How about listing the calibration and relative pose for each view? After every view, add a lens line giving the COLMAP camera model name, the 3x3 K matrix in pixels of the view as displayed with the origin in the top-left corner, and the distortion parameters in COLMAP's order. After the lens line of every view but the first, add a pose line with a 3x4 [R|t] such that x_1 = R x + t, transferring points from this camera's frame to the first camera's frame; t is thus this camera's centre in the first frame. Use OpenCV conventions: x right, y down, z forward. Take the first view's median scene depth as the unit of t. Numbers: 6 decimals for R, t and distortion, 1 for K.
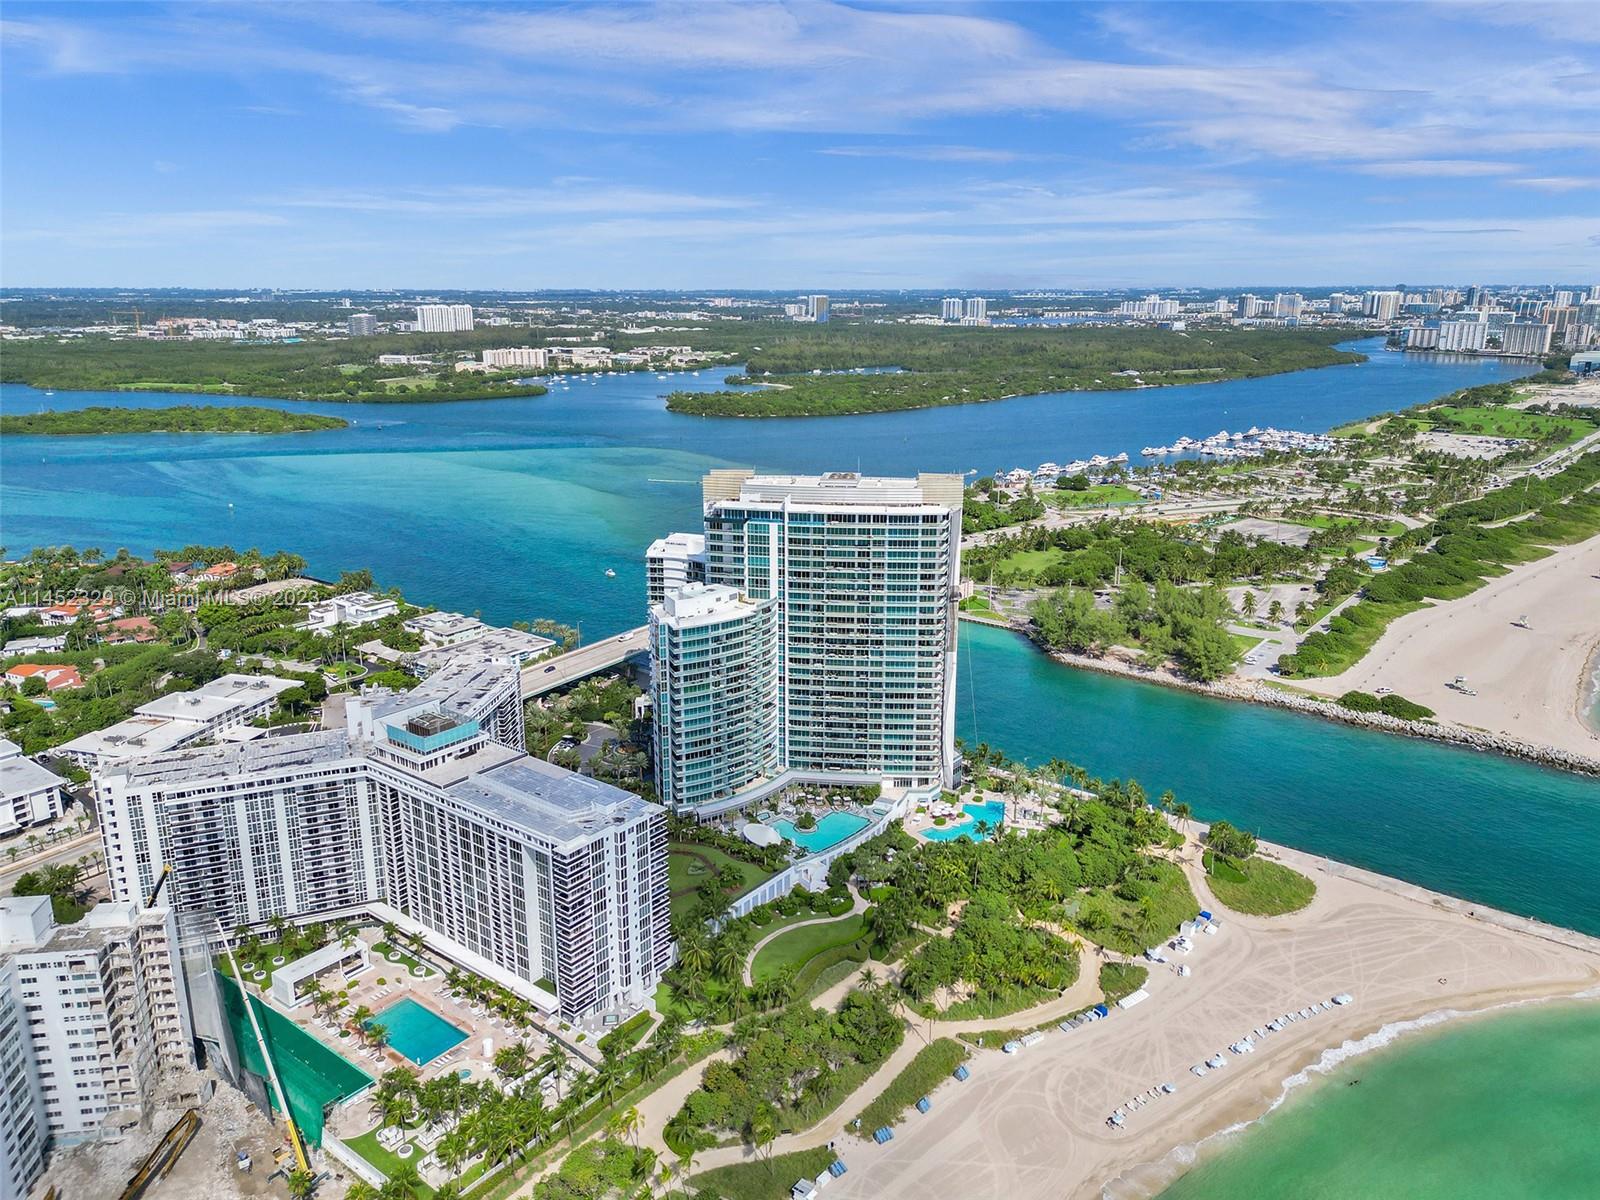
lens RADIAL K [[1170.1, 0, 806.0], [0, 1170.1, 589.7], [0, 0, 1]] dist [0.075306, -0.080357]
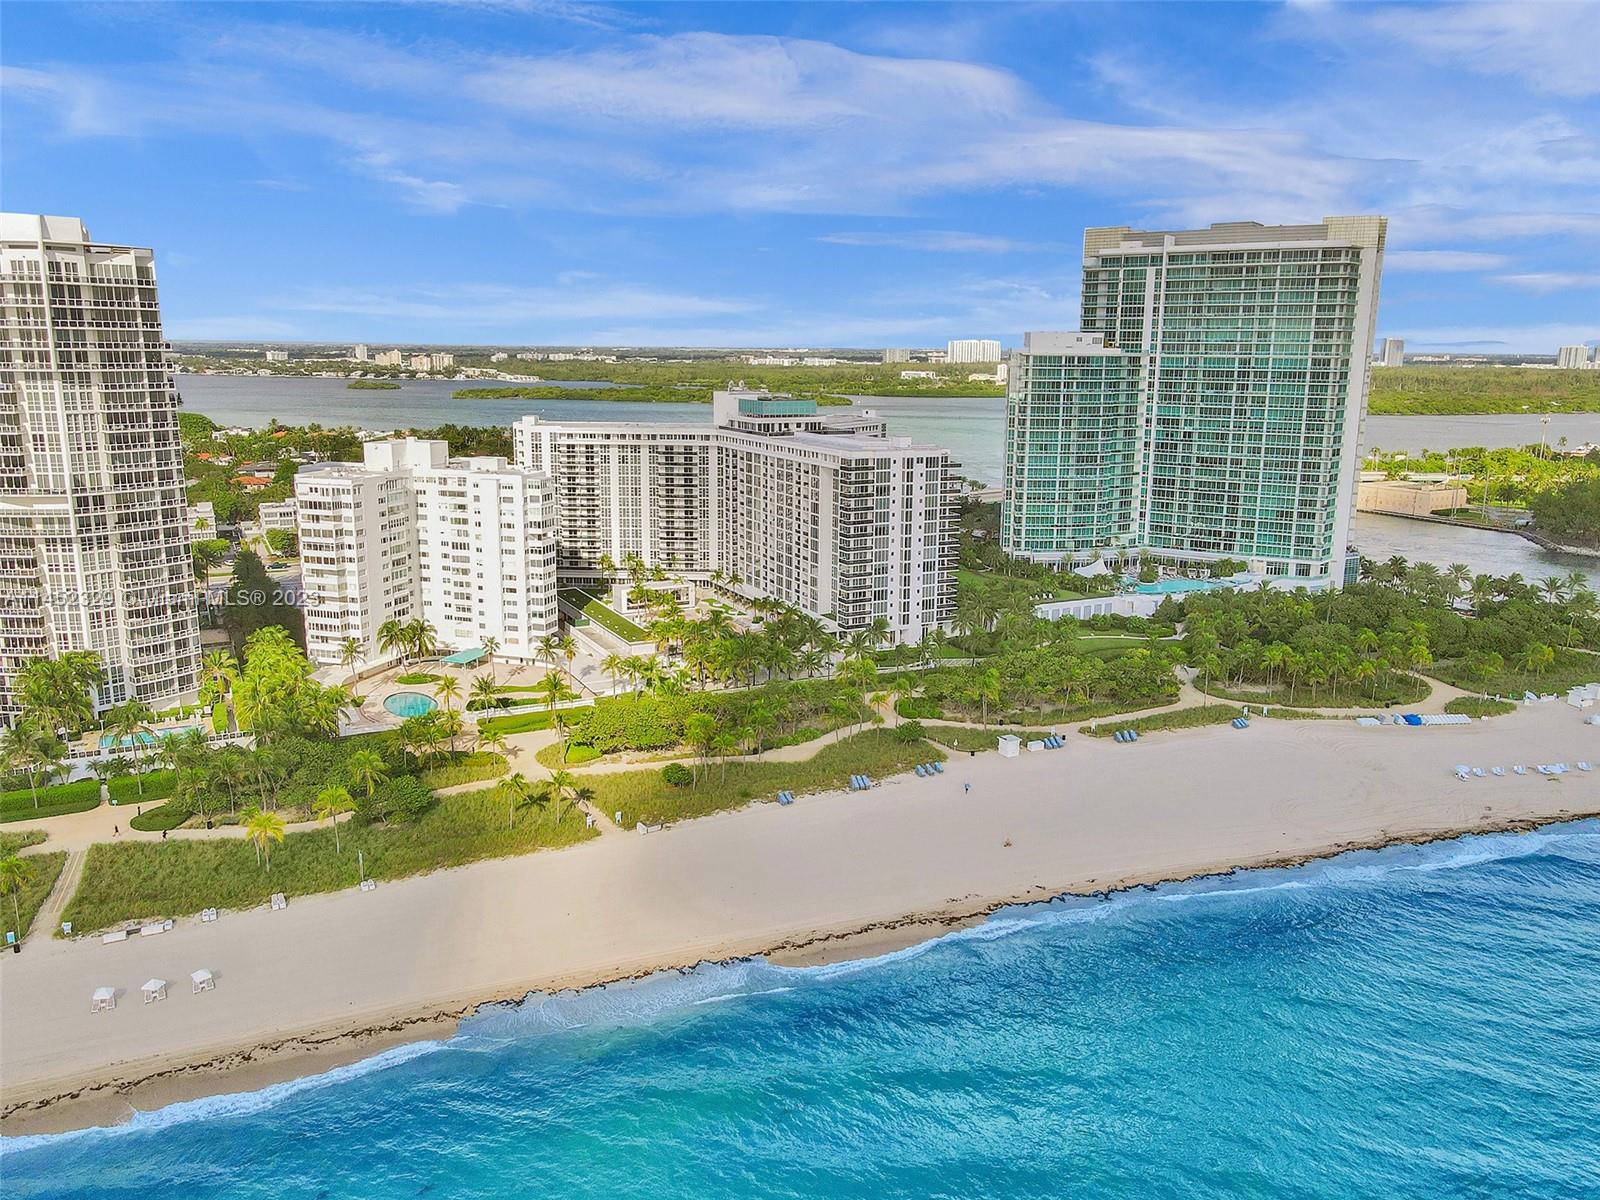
lens RADIAL K [[1227.3, 0, 800.5], [0, 1227.3, 633.9], [0, 0, 1]] dist [-0.010471, 0.024954]
pose [[0.902975, 0.099359, -0.418049, 0.159362], [-0.118556, 0.992743, -0.020129, 0.290275], [0.413015, 0.067738, 0.908202, 0.012070]]
